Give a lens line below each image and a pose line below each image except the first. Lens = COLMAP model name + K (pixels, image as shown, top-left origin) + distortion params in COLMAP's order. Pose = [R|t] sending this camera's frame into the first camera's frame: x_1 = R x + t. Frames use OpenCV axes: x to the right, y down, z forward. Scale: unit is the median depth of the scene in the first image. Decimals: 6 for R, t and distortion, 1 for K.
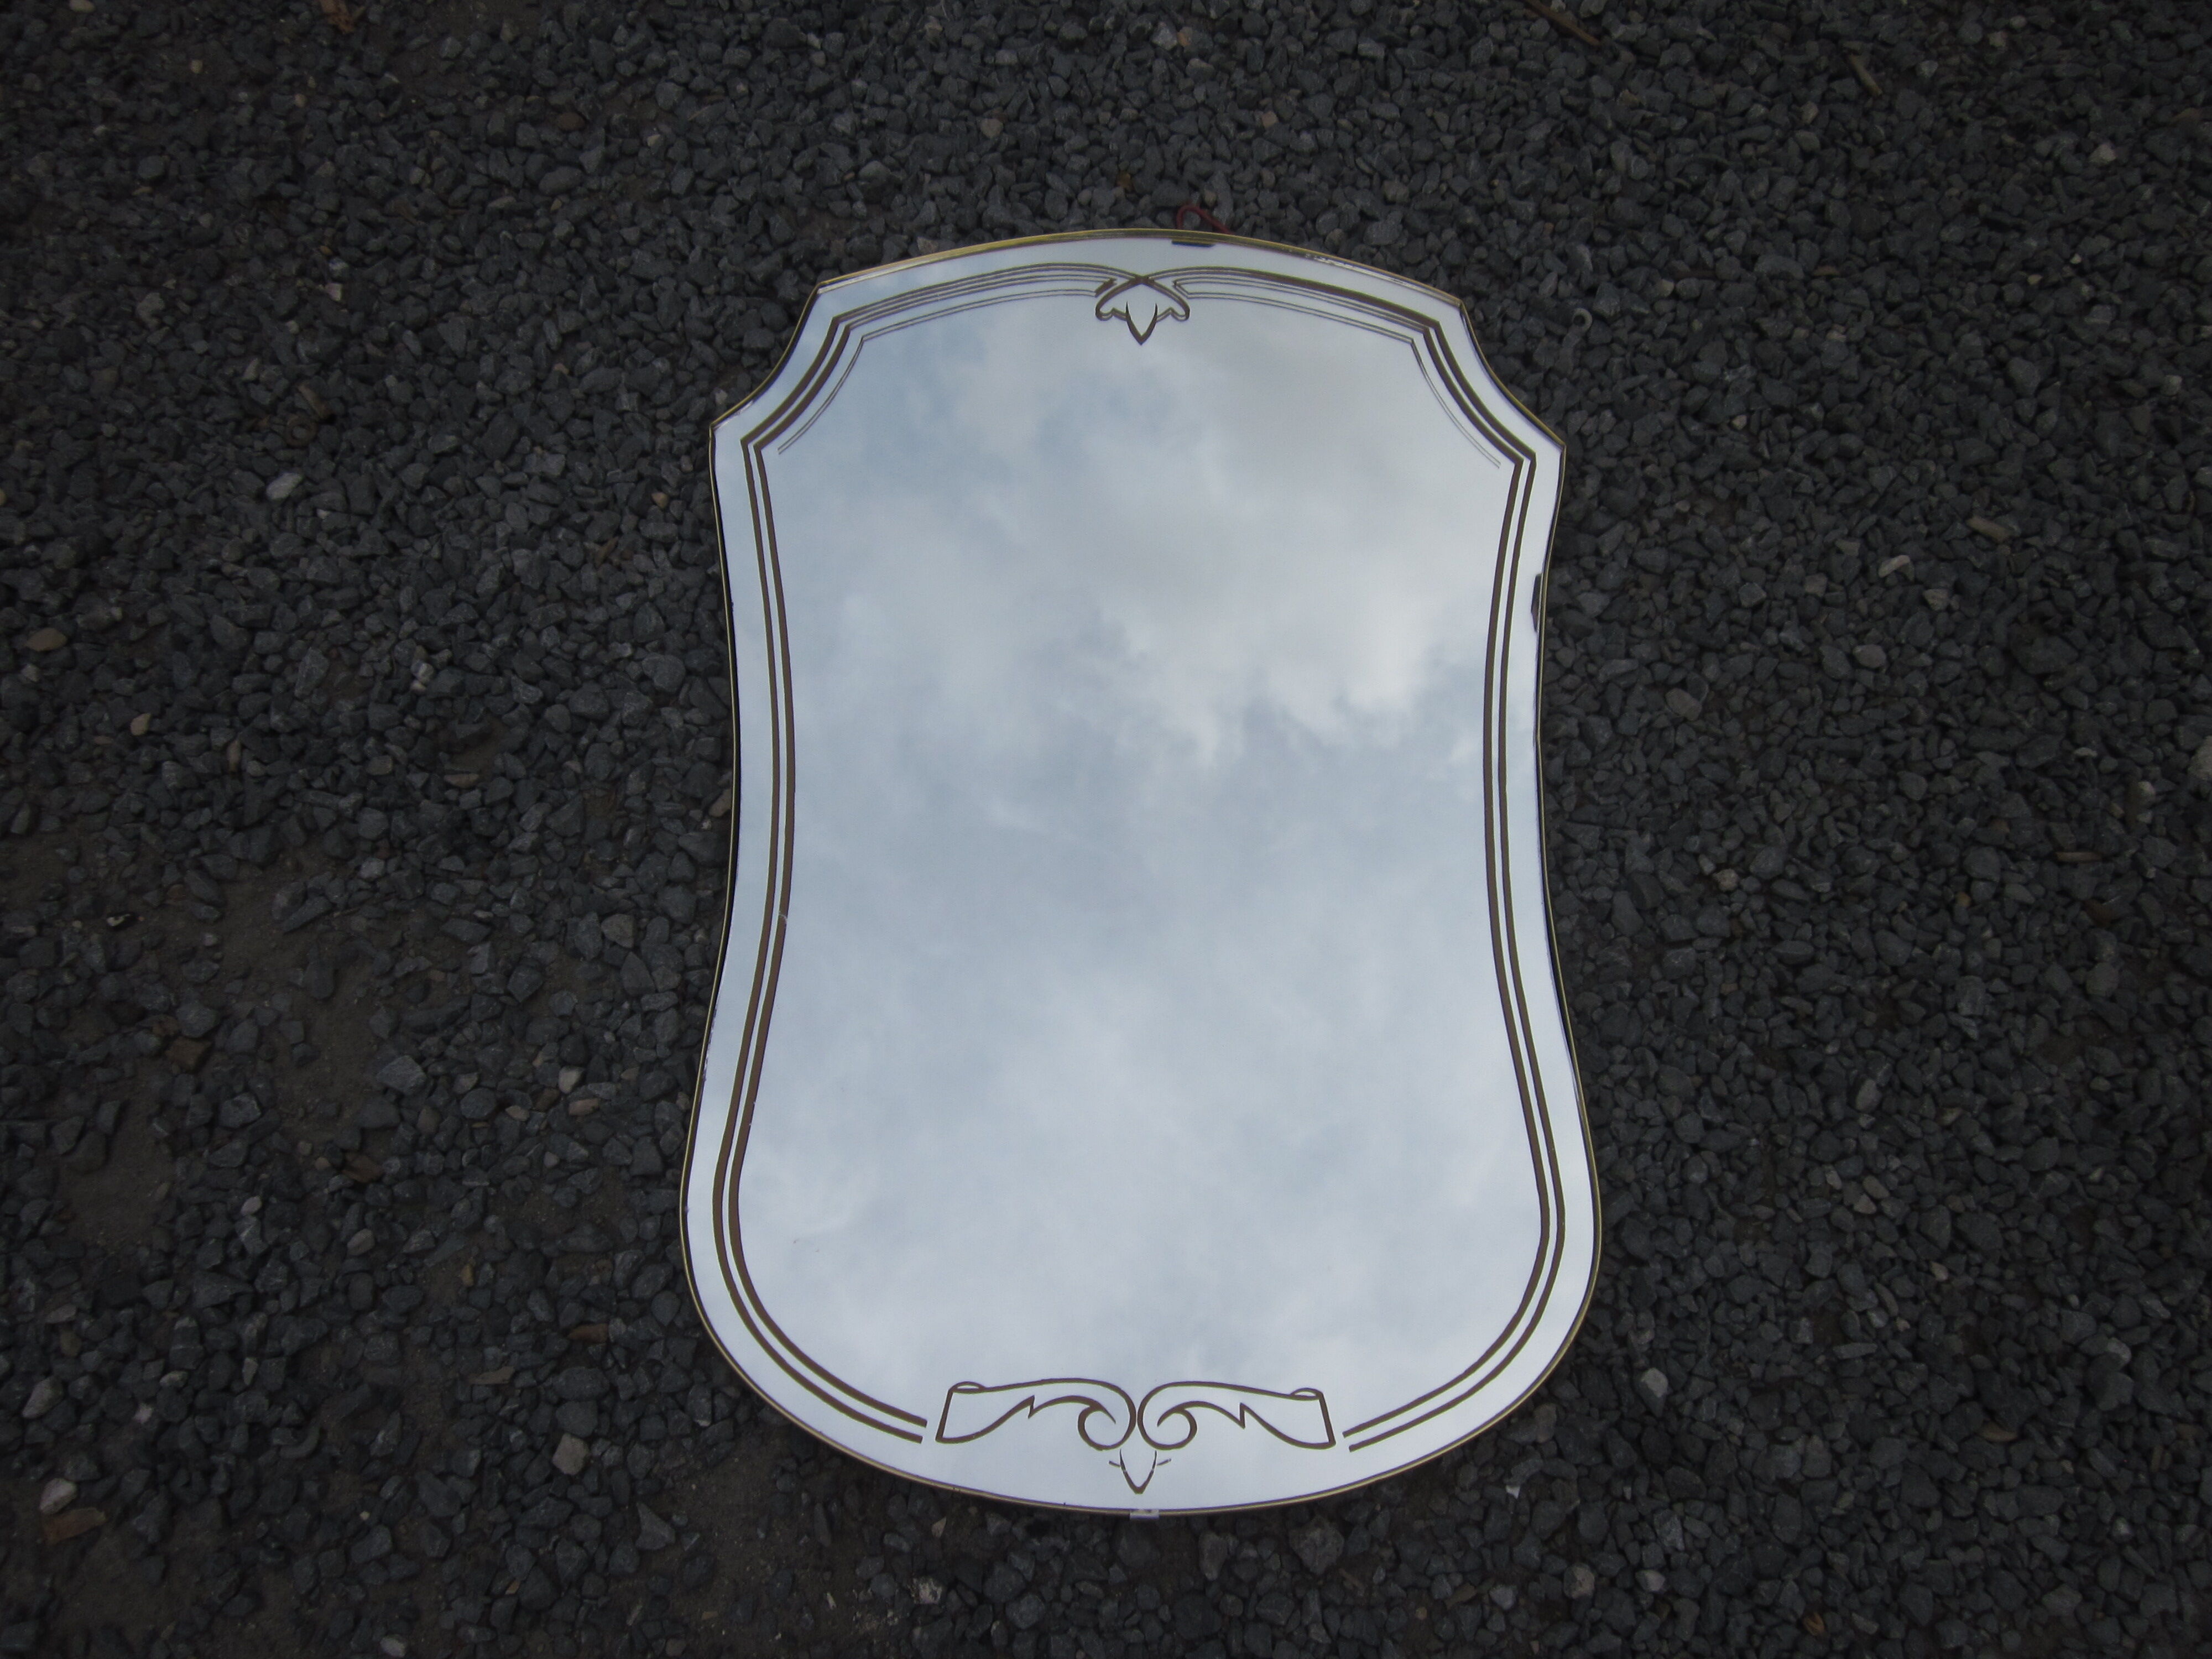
lens RADIAL K [[1854.2, 0, 1098.2], [0, 1854.2, 826.0], [0, 0, 1]] dist [-0.032054, 0.005073]
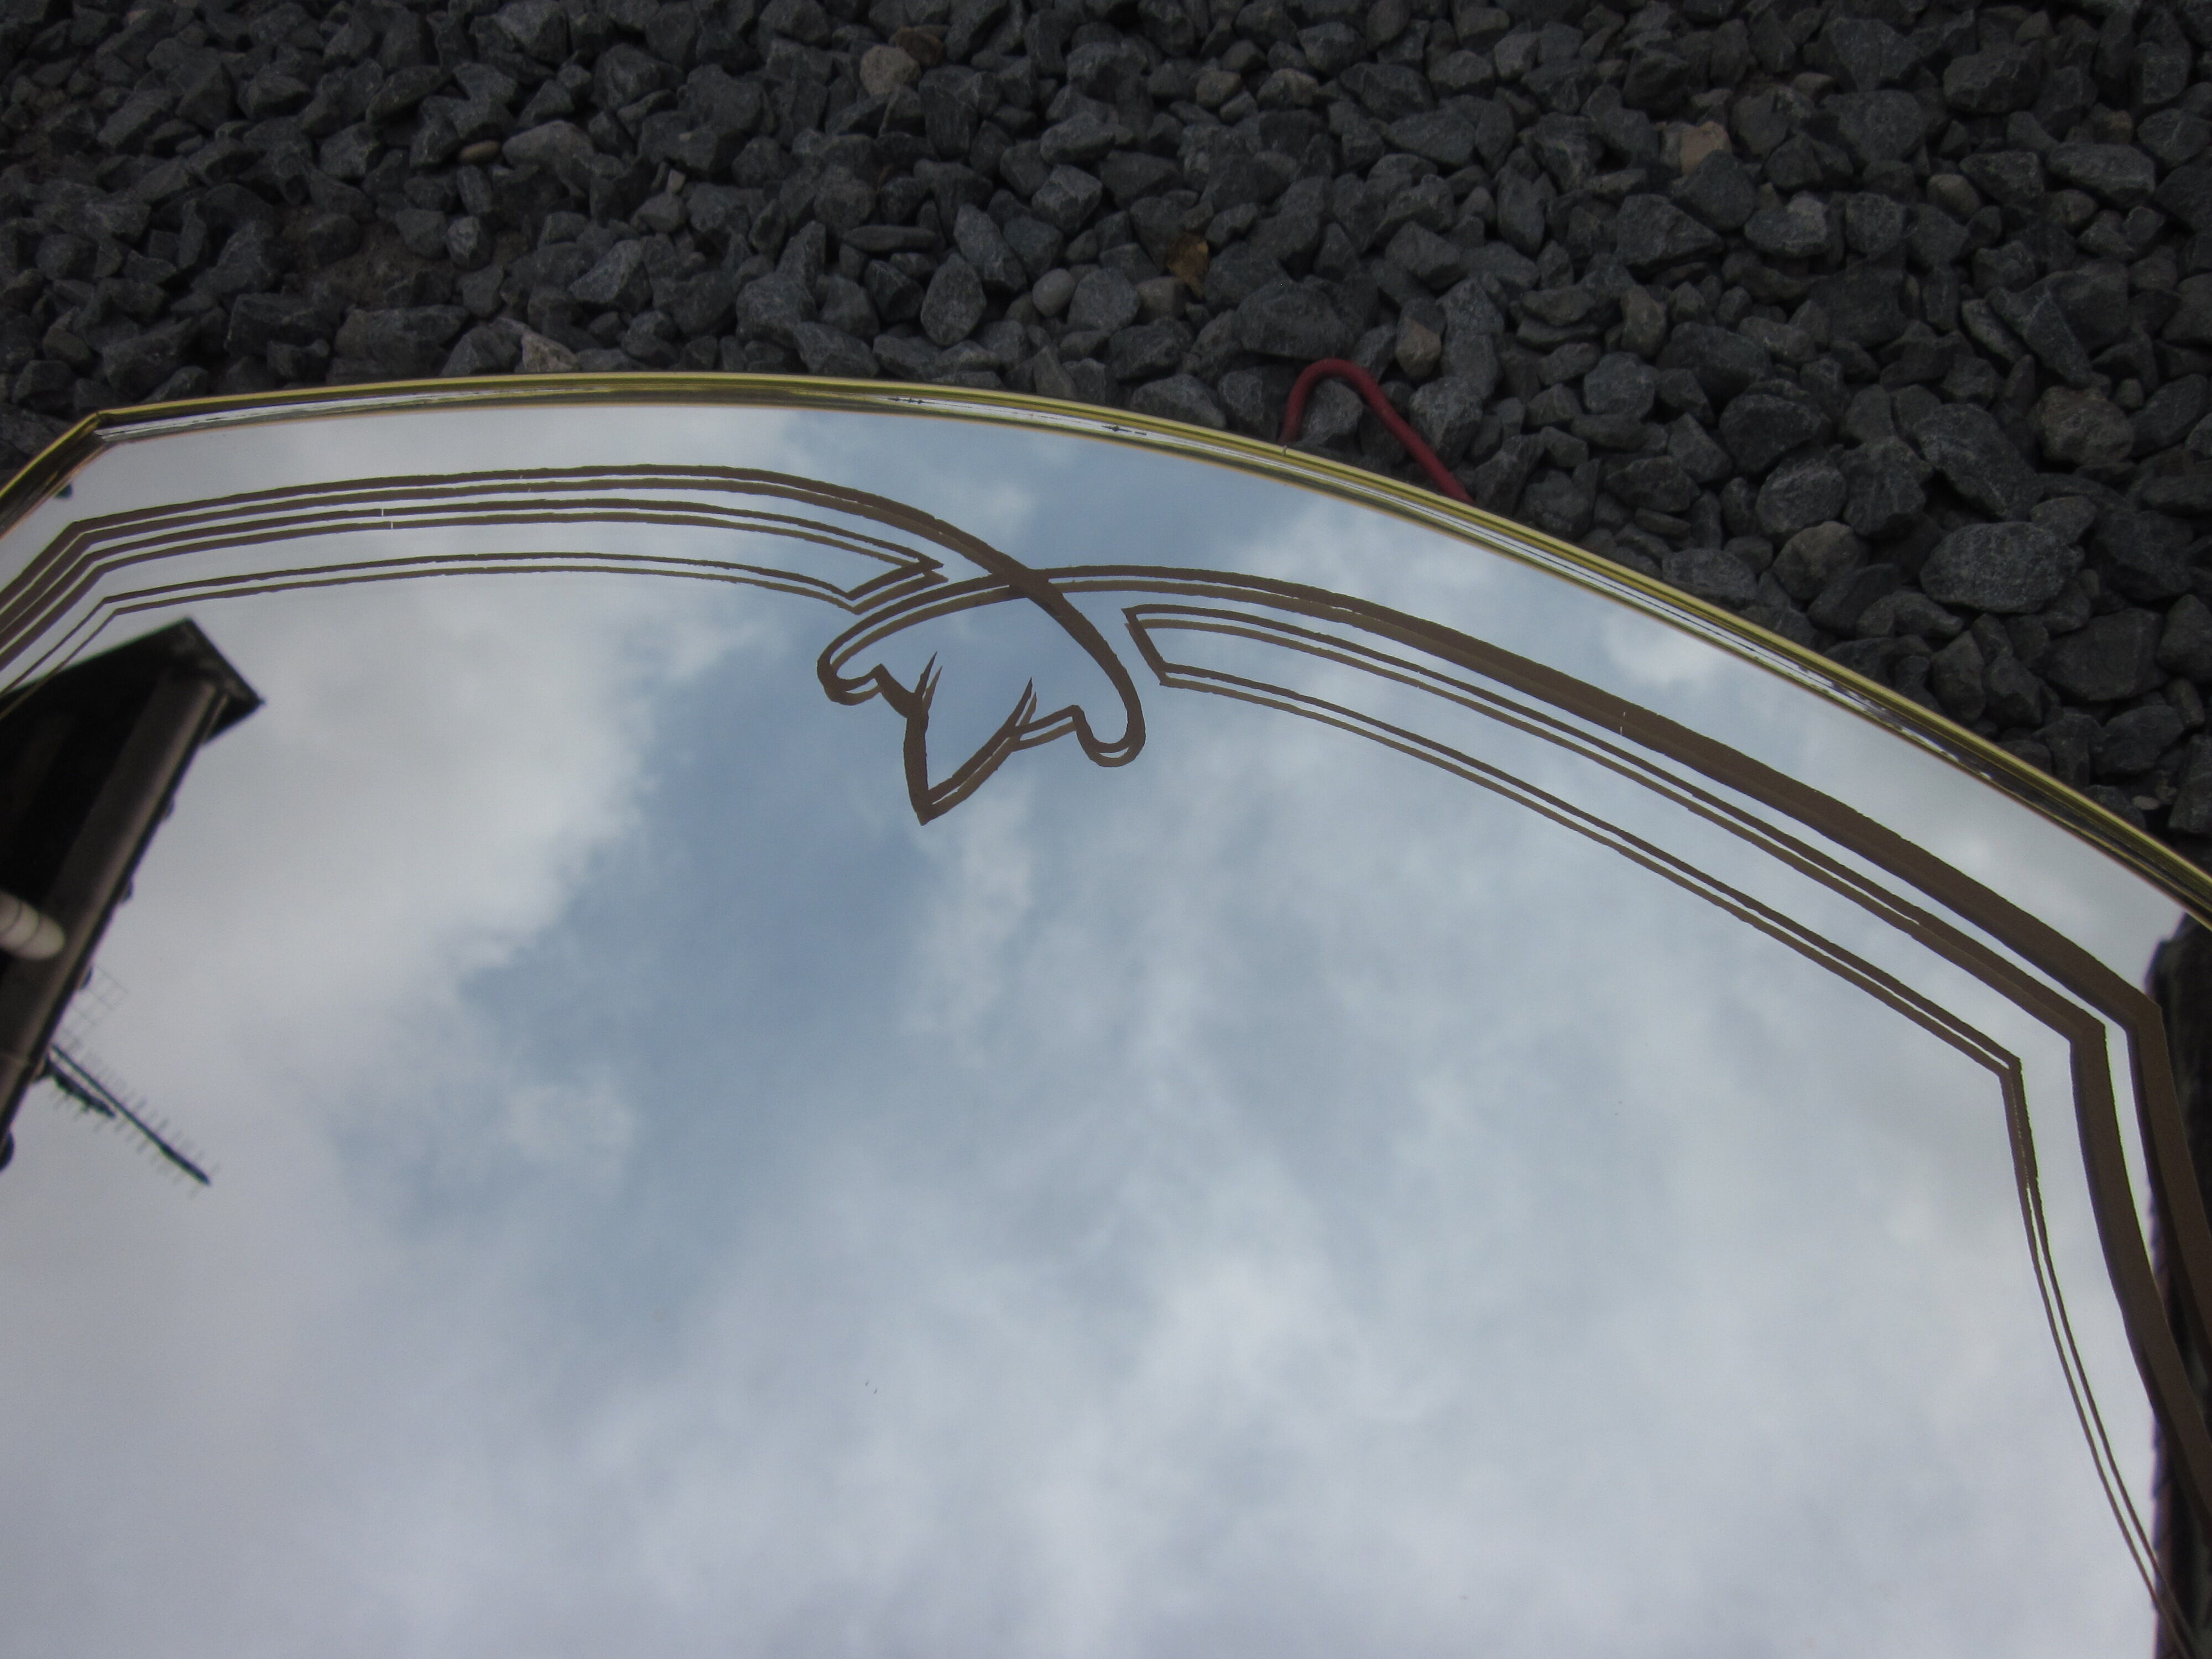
lens RADIAL K [[1854.2, 0, 1099.1], [0, 1854.2, 824.5], [0, 0, 1]] dist [-0.032054, 0.005073]
pose [[0.931912, 0.221304, -0.287341, 0.122666], [-0.243942, 0.968743, -0.045053, -0.251712], [0.268389, 0.112080, 0.956768, 0.745304]]
